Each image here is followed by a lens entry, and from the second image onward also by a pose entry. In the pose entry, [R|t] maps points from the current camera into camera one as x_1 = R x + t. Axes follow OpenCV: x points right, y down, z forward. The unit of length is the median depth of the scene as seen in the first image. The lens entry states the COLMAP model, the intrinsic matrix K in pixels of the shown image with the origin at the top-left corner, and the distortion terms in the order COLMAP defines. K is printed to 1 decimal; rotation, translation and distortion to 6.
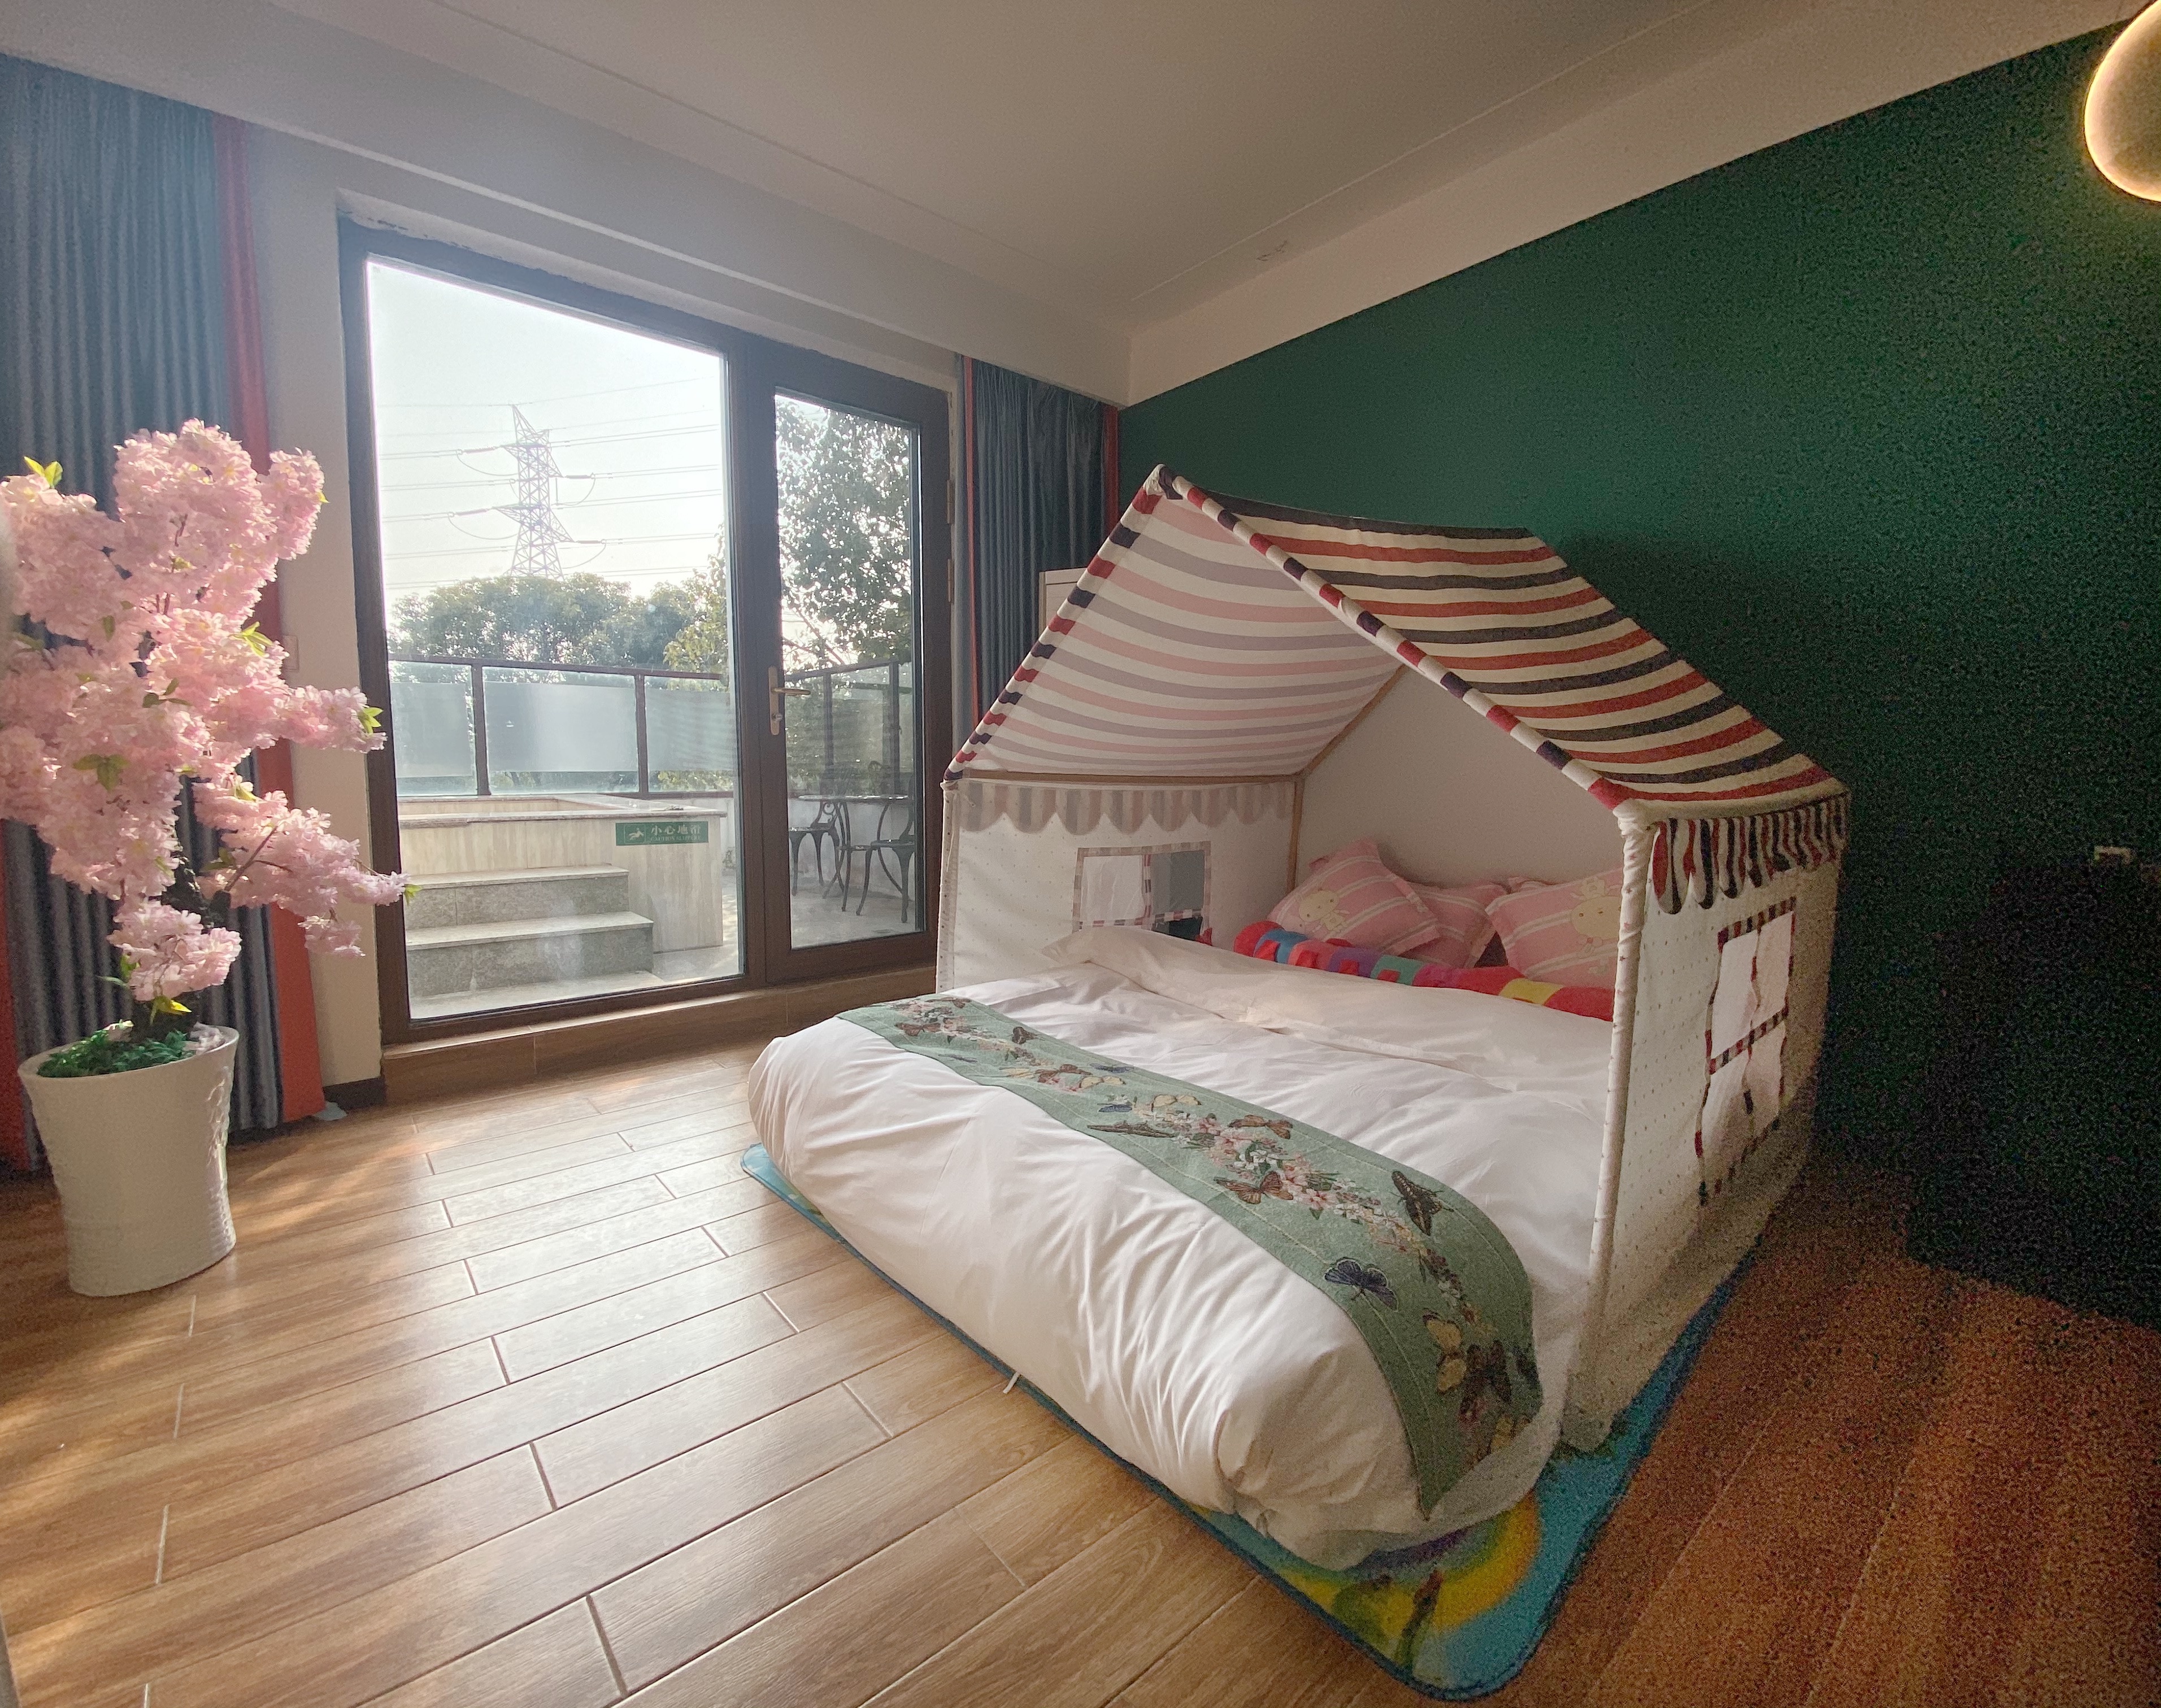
lens RADIAL K [[968.3, 0, 1077.1], [0, 968.3, 840.7], [0, 0, 1]] dist [0.001401, -0.000716]
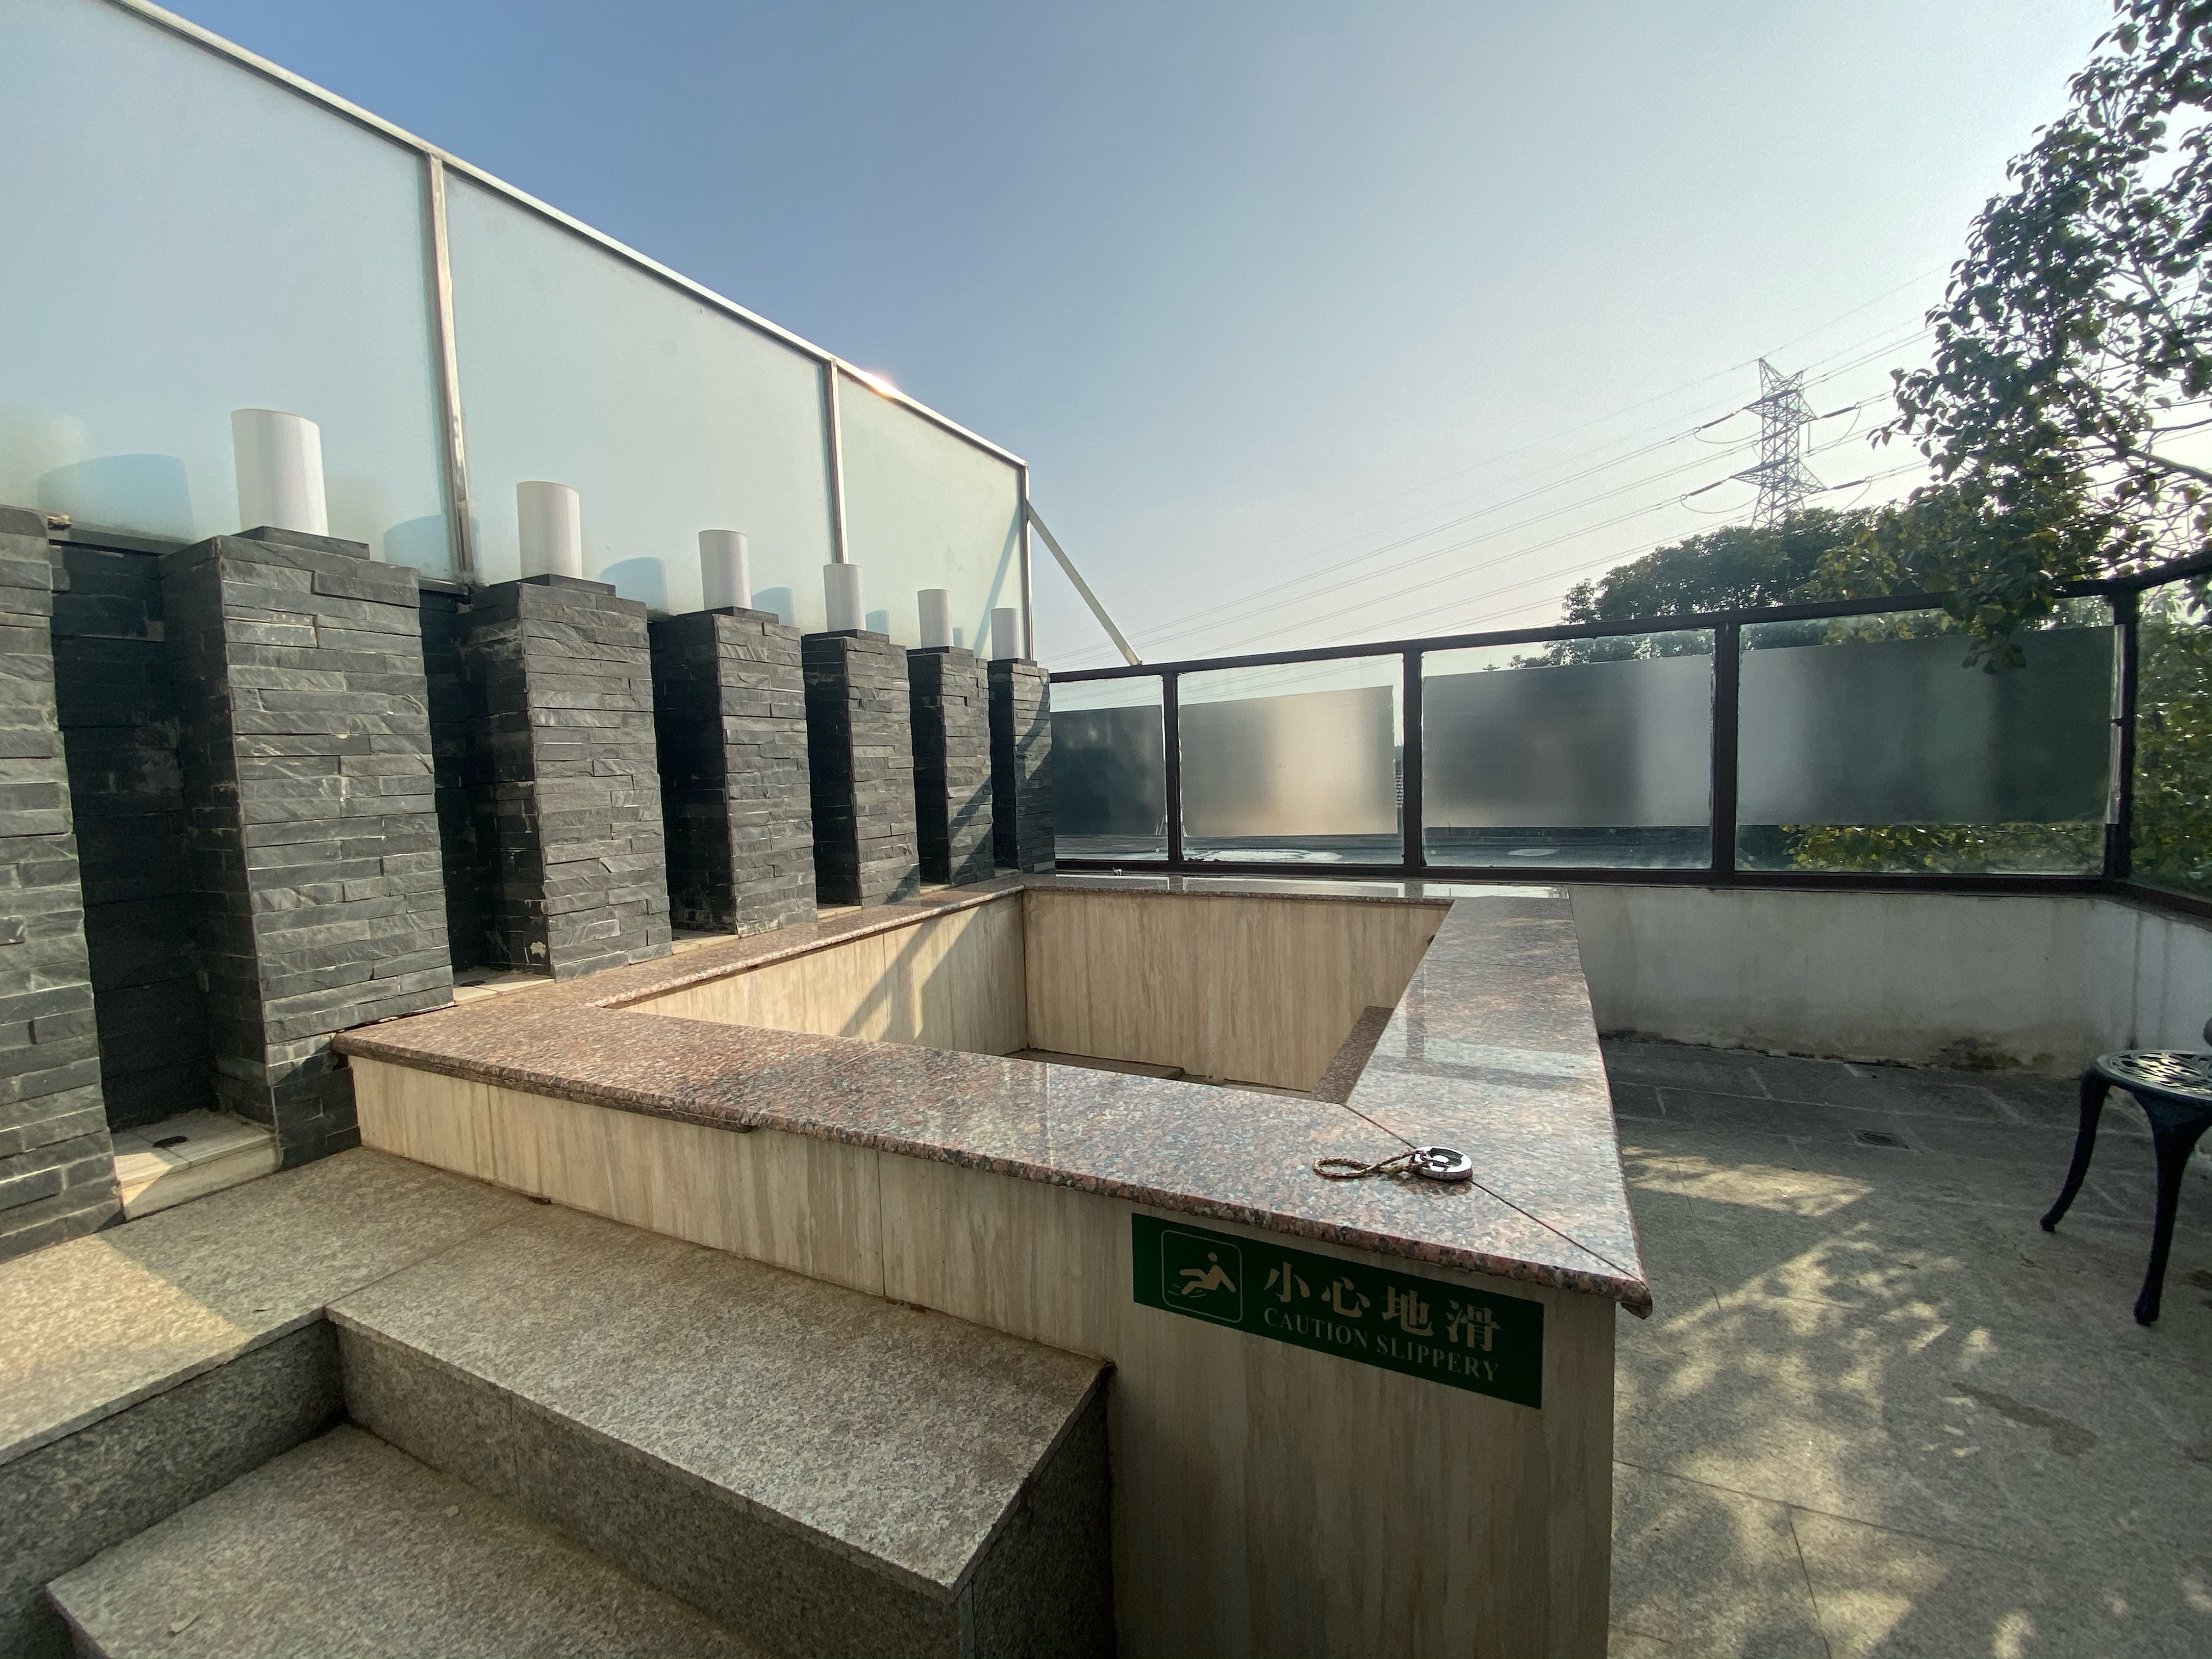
lens RADIAL K [[909.2, 0, 1096.0], [0, 909.2, 825.3], [0, 0, 1]] dist [-0.003839, -0.000484]
pose [[0.397866, 0.041556, -0.916502, -0.365985], [-0.034205, 0.998951, 0.030446, -0.167320], [0.916806, 0.019236, 0.398870, 1.211241]]
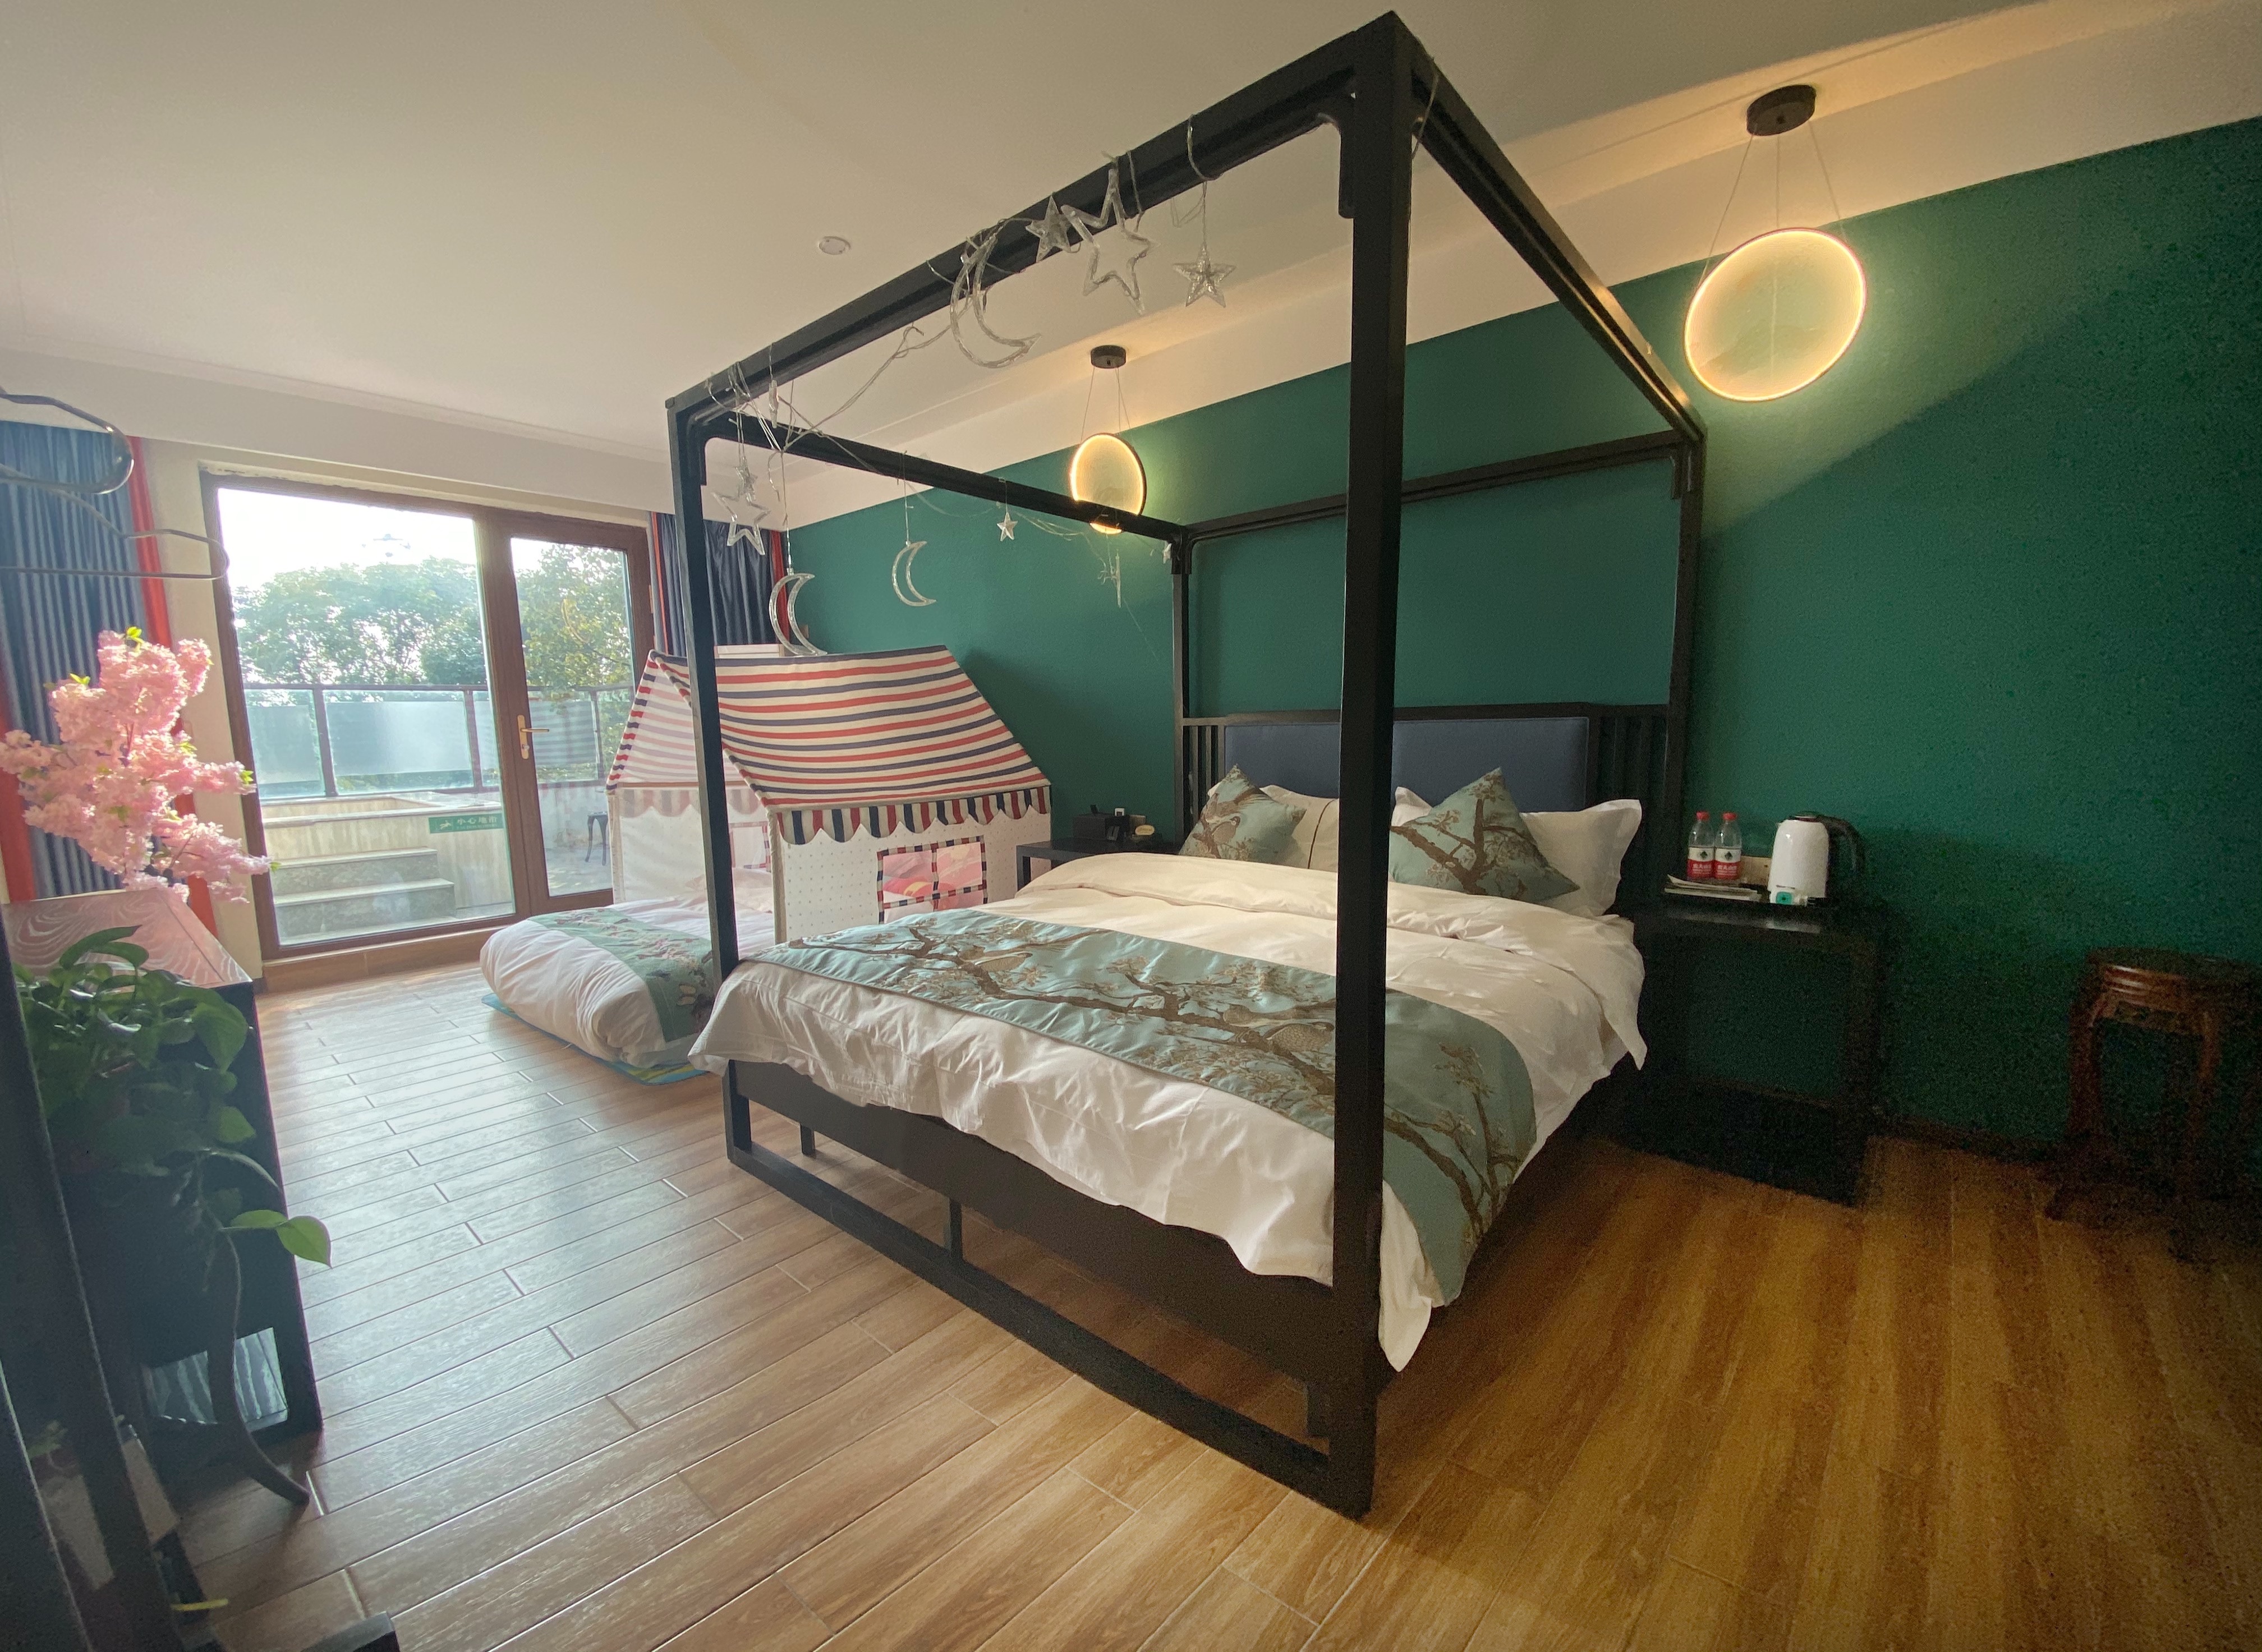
lens RADIAL K [[929.7, 0, 1132.3], [0, 929.7, 834.9], [0, 0, 1]] dist [-0.003839, -0.000484]
pose [[0.987594, -0.043889, 0.150768, 0.465958], [0.038645, 0.998548, 0.037539, -0.005590], [-0.152196, -0.031247, 0.987856, -0.697927]]
